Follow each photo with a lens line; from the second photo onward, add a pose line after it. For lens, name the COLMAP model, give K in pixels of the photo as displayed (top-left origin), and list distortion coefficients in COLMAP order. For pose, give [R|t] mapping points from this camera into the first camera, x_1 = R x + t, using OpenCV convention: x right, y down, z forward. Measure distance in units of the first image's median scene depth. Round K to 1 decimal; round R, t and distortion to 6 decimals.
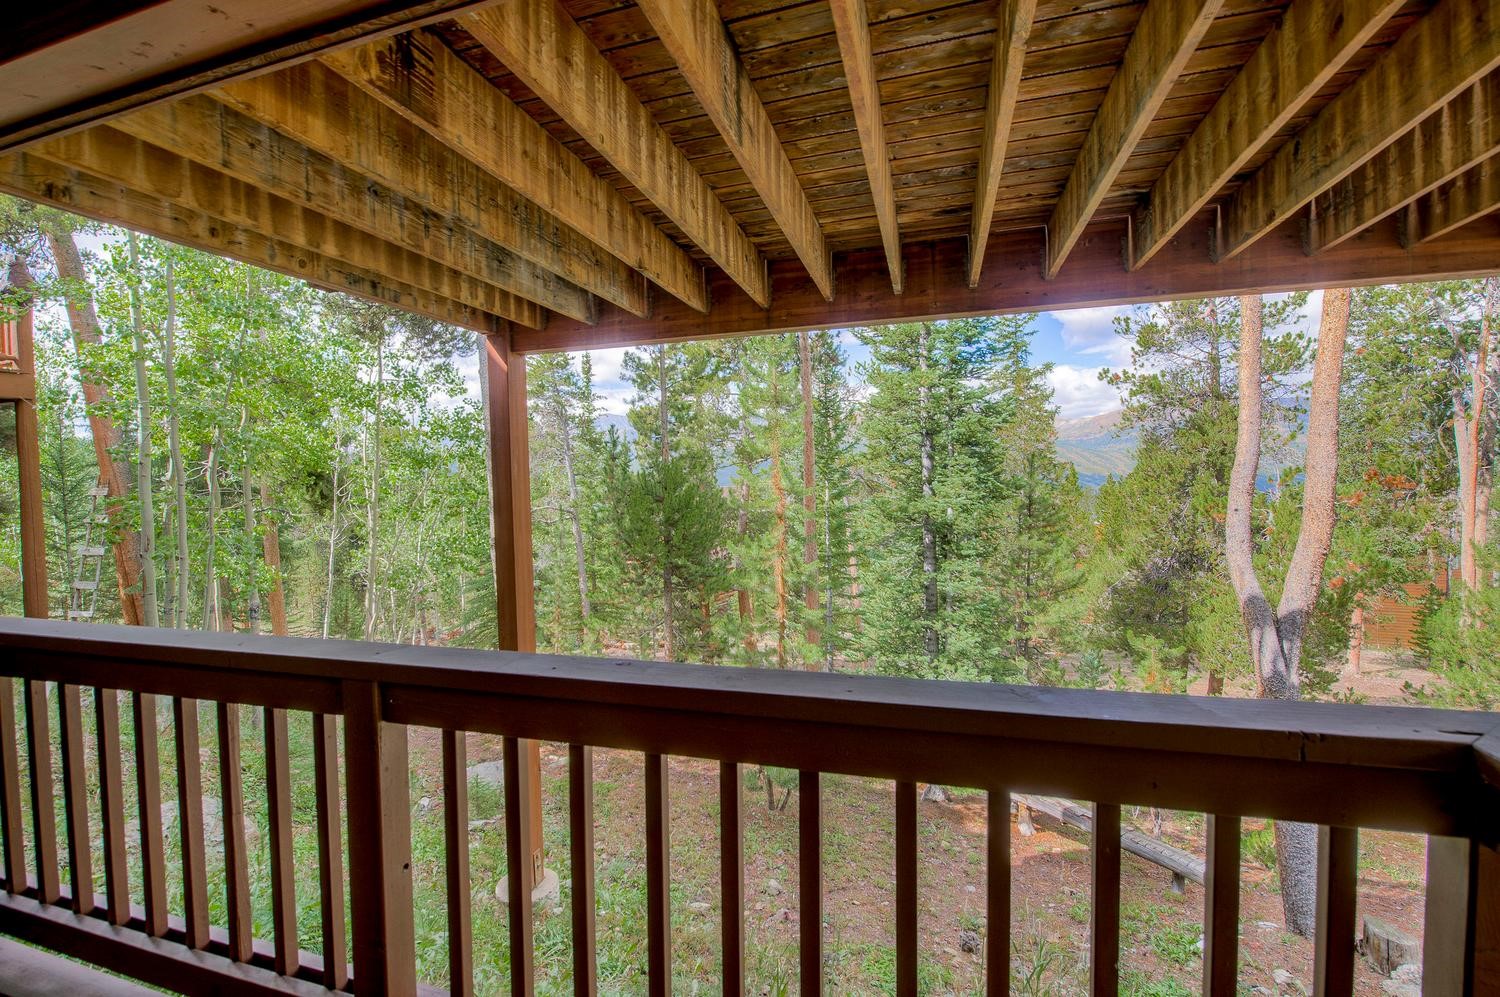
lens RADIAL K [[644.8, 0, 744.9], [0, 644.8, 491.0], [0, 0, 1]] dist [-0.014767, -0.000281]
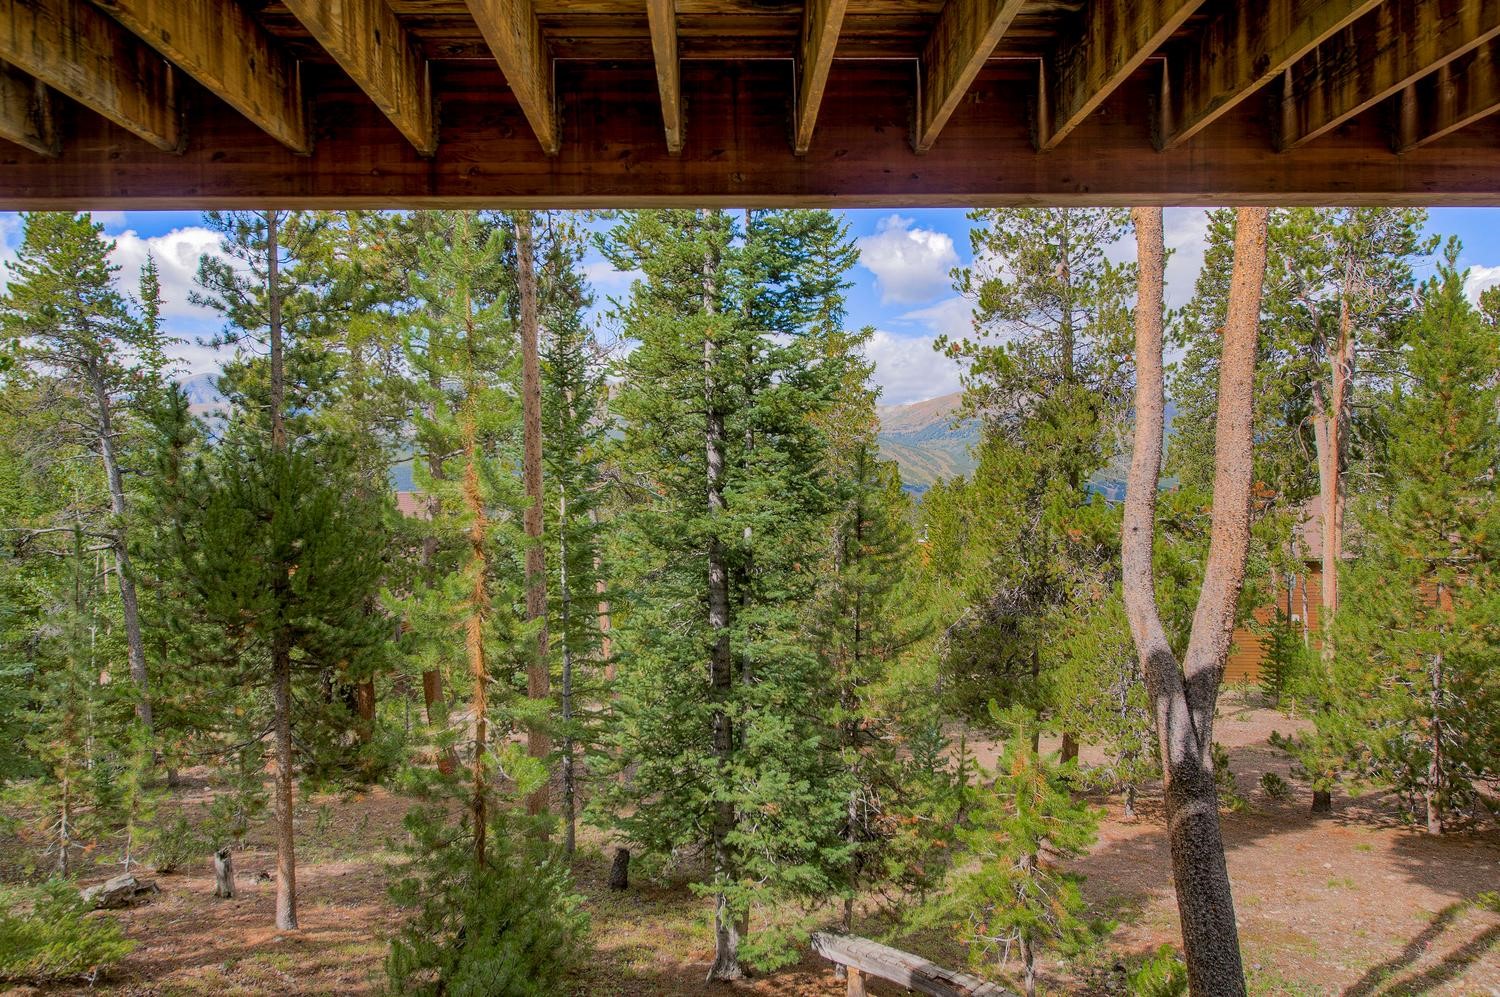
lens RADIAL K [[927.0, 0, 741.5], [0, 927.0, 494.9], [0, 0, 1]] dist [-0.003959, -0.001328]
pose [[0.951691, 0.002018, 0.307049, 0.016454], [-0.000674, 0.999990, -0.004482, -0.002019], [-0.307055, 0.004058, 0.951683, 0.078864]]
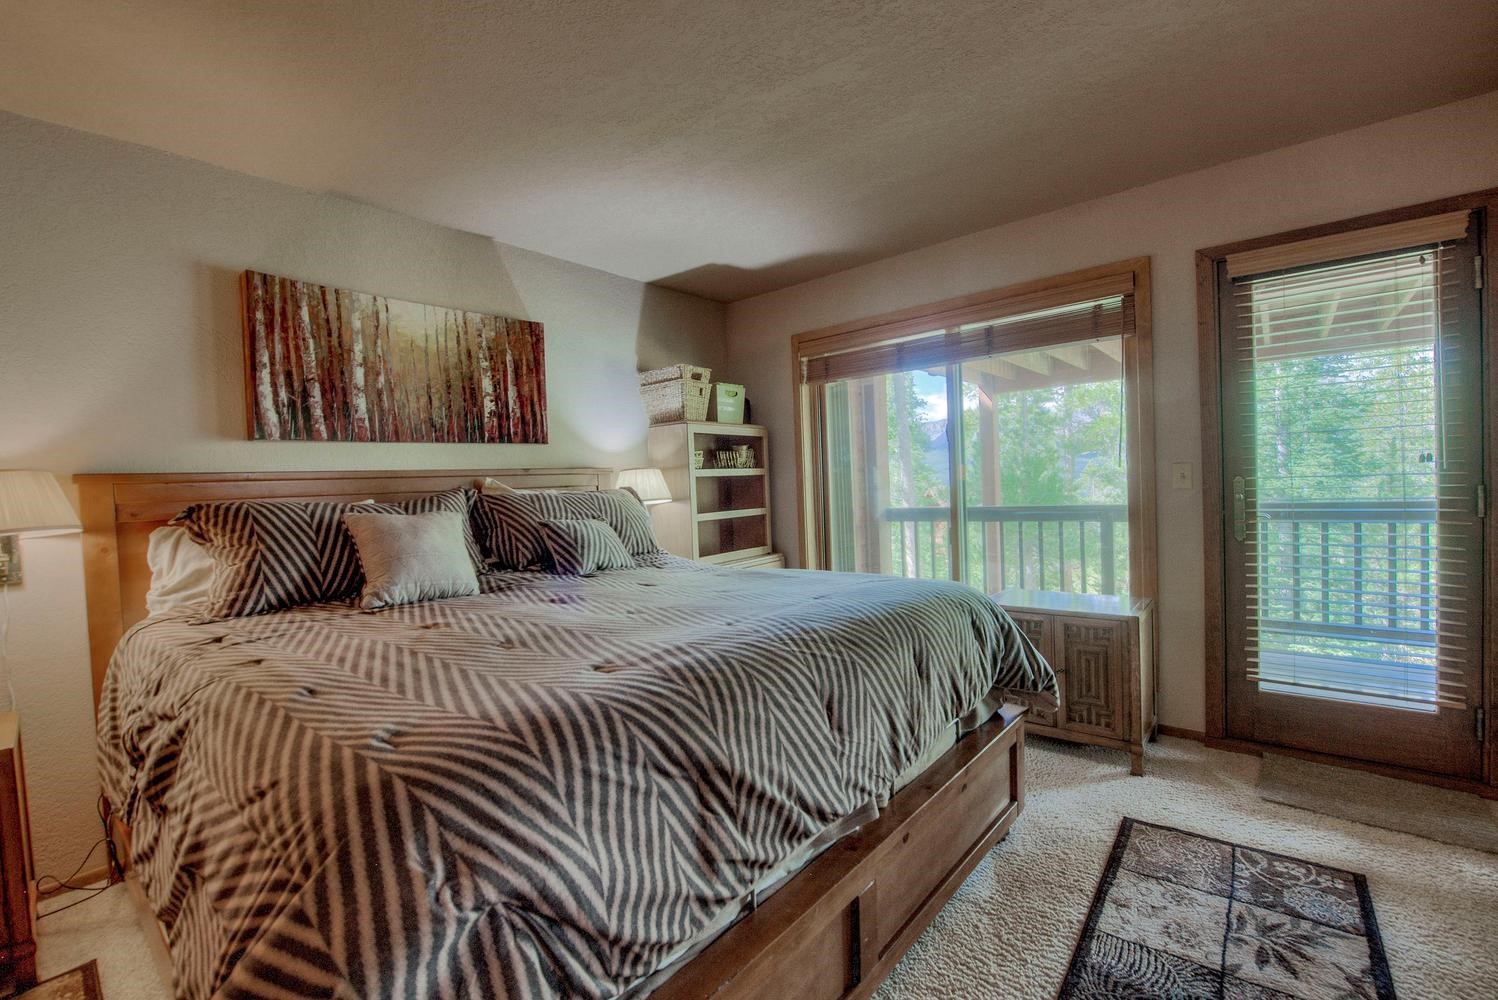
lens RADIAL K [[643.9, 0, 743.9], [0, 643.9, 492.6], [0, 0, 1]] dist [-0.014767, -0.000281]
pose [[0.914573, -0.010141, -0.404293, -0.133908], [0.013241, 0.999900, 0.004873, 0.016402], [0.404203, -0.009810, 0.914617, -0.424190]]
